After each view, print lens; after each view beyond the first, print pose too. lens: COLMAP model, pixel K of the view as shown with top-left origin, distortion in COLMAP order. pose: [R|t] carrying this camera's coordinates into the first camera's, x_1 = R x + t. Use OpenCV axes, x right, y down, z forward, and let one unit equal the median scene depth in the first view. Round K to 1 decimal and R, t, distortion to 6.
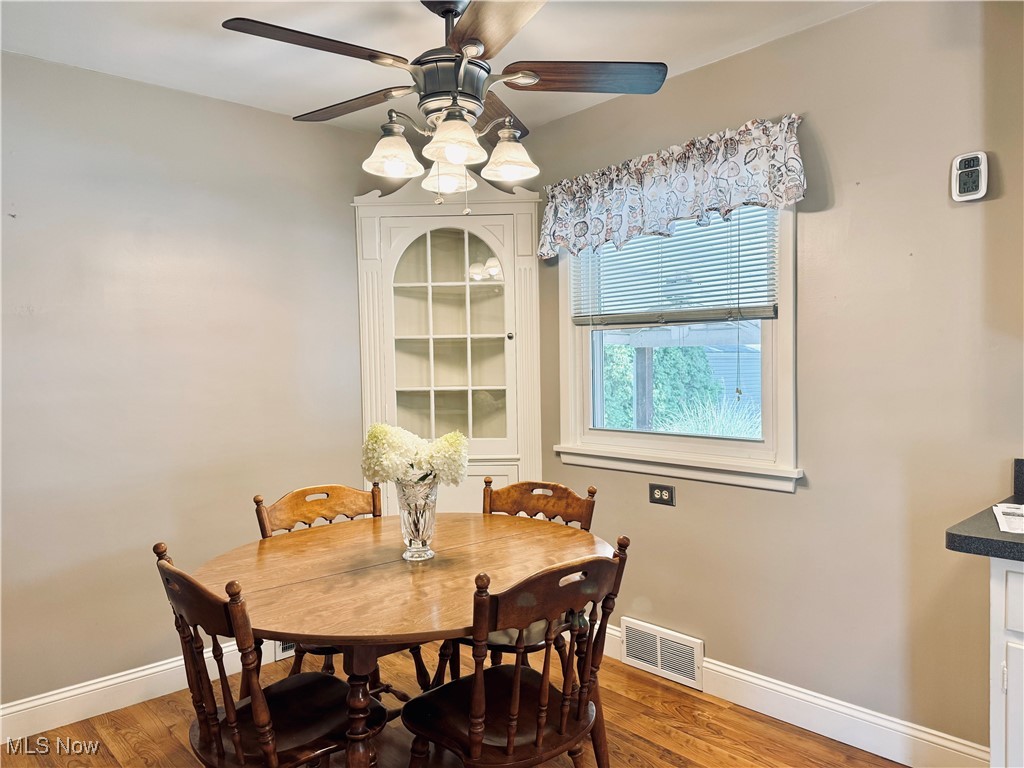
lens RADIAL K [[713.3, 0, 528.0], [0, 713.3, 393.3], [0, 0, 1]] dist [0.029560, -0.027145]
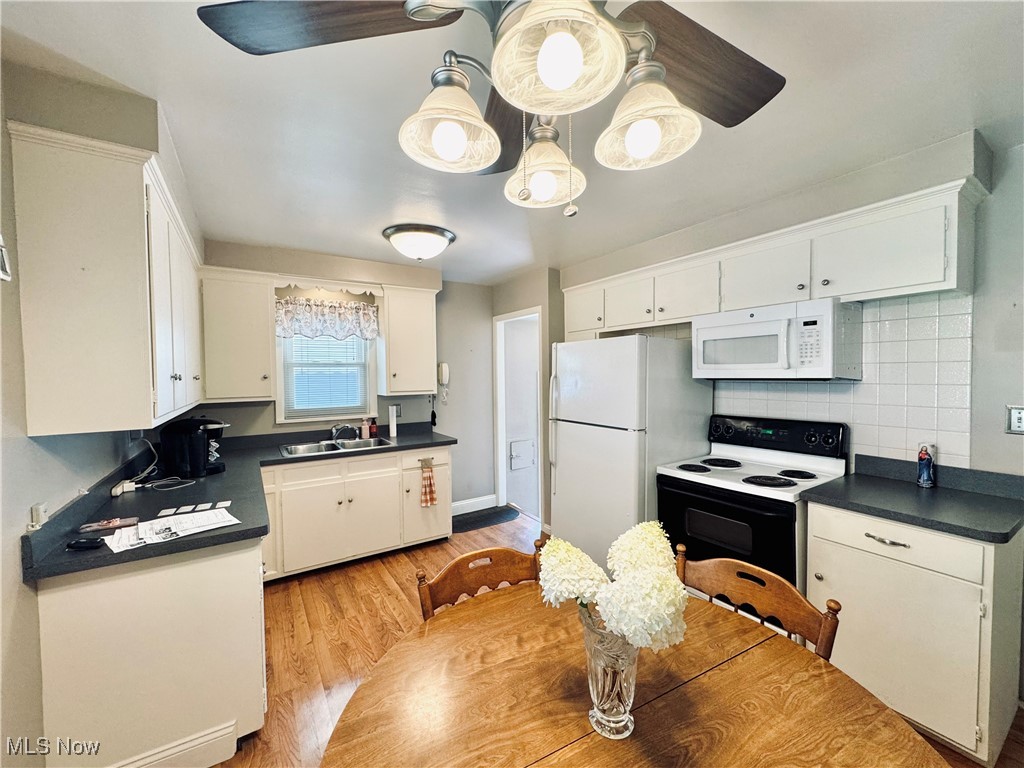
lens RADIAL K [[407.0, 0, 512.1], [0, 407.0, 384.7], [0, 0, 1]] dist [-0.006029, 0.000617]
pose [[-0.982721, 0.024458, 0.183472, -0.109557], [0.035650, 0.997683, 0.057952, -0.109710], [-0.181630, 0.063491, -0.981315, 1.112450]]
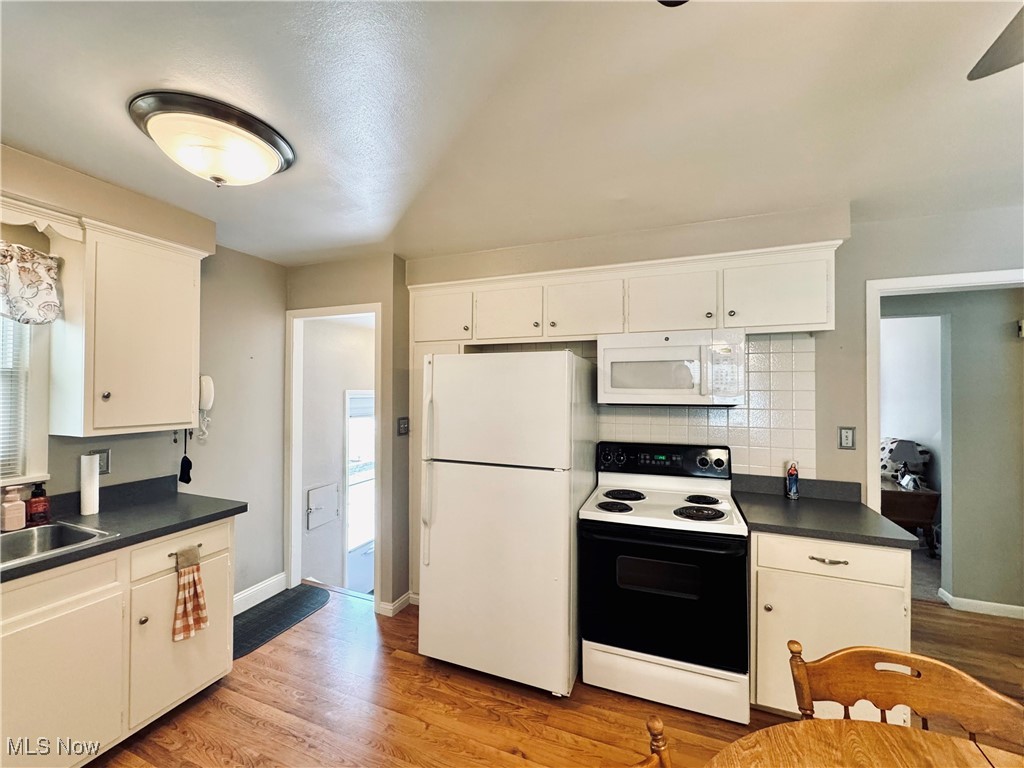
lens RADIAL K [[407.0, 0, 512.4], [0, 407.0, 385.2], [0, 0, 1]] dist [-0.006029, 0.000617]
pose [[-0.904746, 0.009606, -0.425843, 0.186954], [-0.001882, 0.999646, 0.026547, -0.115030], [0.425947, 0.024820, -0.904408, 0.780929]]
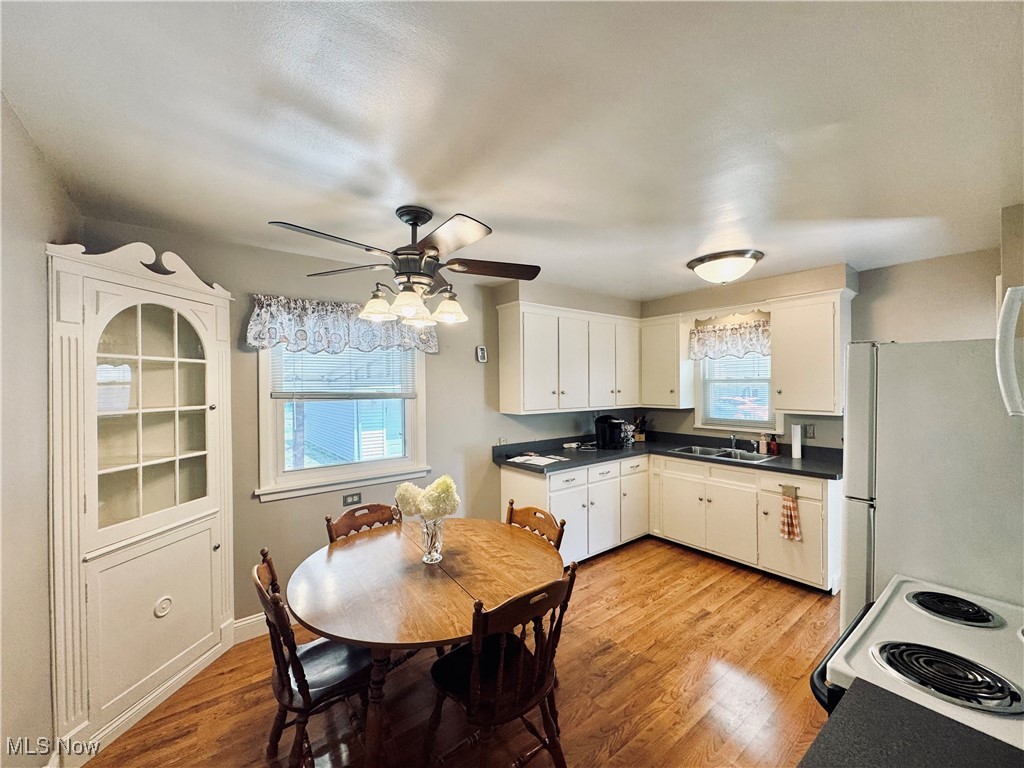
lens RADIAL K [[407.0, 0, 513.3], [0, 407.0, 385.8], [0, 0, 1]] dist [-0.006029, 0.000617]
pose [[0.091397, 0.013198, 0.995727, -0.834215], [0.040834, 0.999021, -0.016990, -0.108642], [-0.994977, 0.042213, 0.090769, 0.572804]]
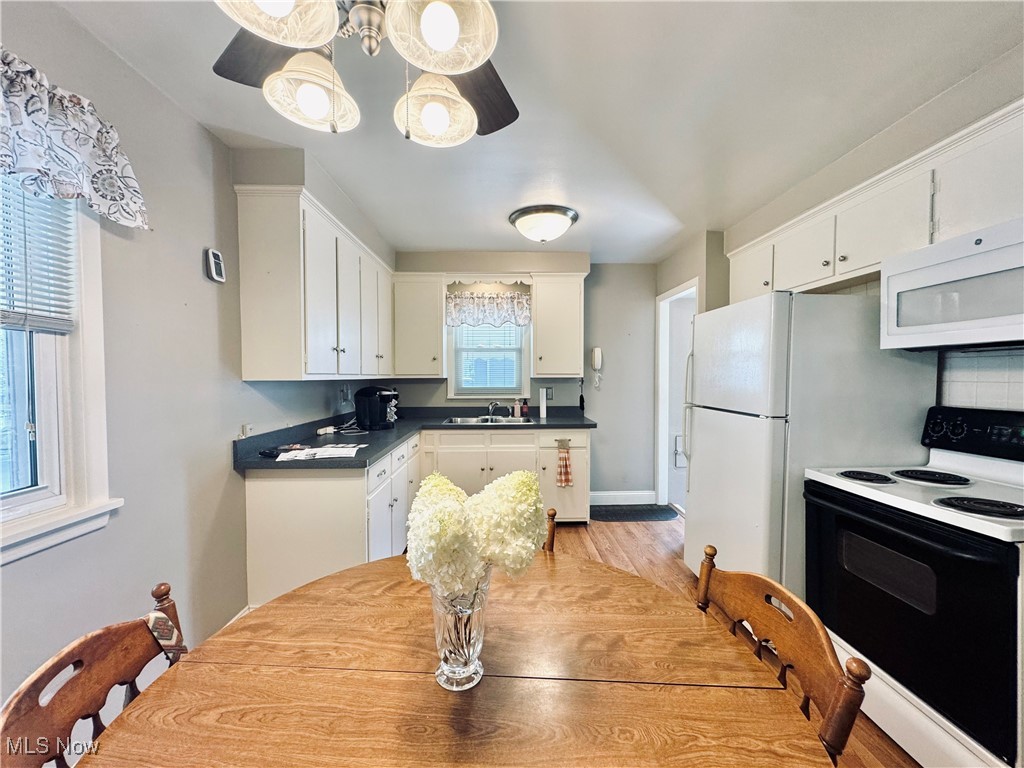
lens RADIAL K [[407.0, 0, 512.8], [0, 407.0, 384.4], [0, 0, 1]] dist [-0.006029, 0.000617]
pose [[-0.745876, 0.002981, 0.666079, -0.353028], [0.038289, 0.998528, 0.038408, -0.043577], [-0.664984, 0.054151, -0.744892, 0.982619]]
